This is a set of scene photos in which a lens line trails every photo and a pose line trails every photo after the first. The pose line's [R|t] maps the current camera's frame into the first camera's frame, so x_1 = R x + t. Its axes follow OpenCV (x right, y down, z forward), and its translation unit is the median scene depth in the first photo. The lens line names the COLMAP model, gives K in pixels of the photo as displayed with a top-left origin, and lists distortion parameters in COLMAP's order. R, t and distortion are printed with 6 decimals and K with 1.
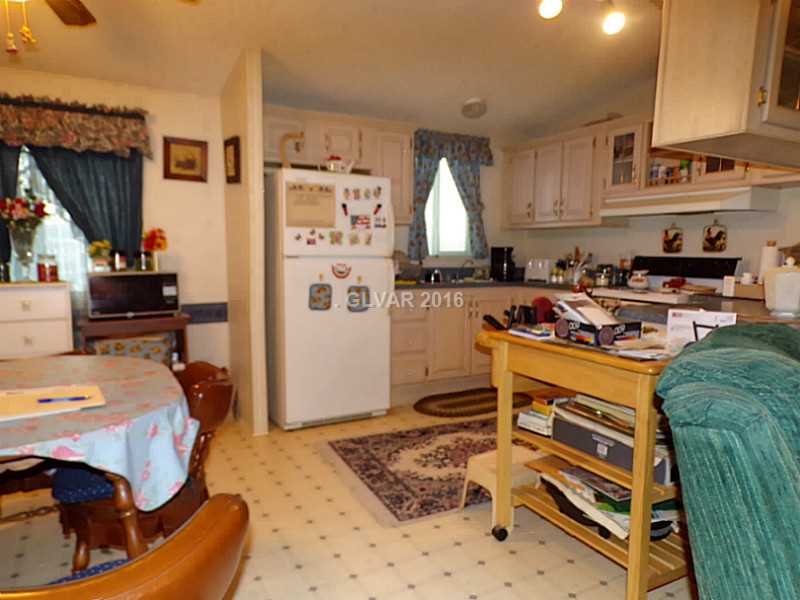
lens RADIAL K [[559.7, 0, 401.2], [0, 559.7, 300.2], [0, 0, 1]] dist [0.031481, 0.005128]
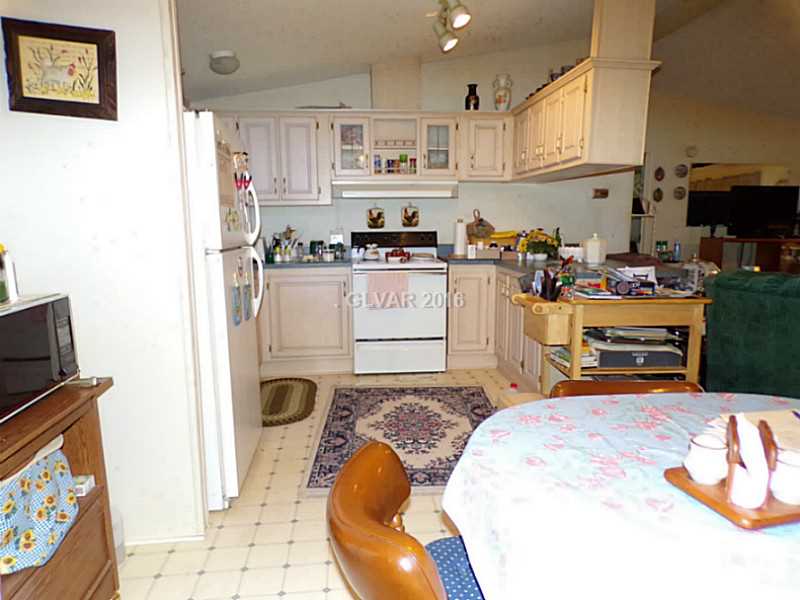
lens RADIAL K [[559.7, 0, 397.2], [0, 559.7, 304.5], [0, 0, 1]] dist [0.031481, 0.005128]
pose [[0.398707, -0.160586, 0.902909, -0.671057], [0.096326, 0.986437, 0.132905, -0.083574], [-0.912005, 0.033983, 0.408768, 0.495613]]
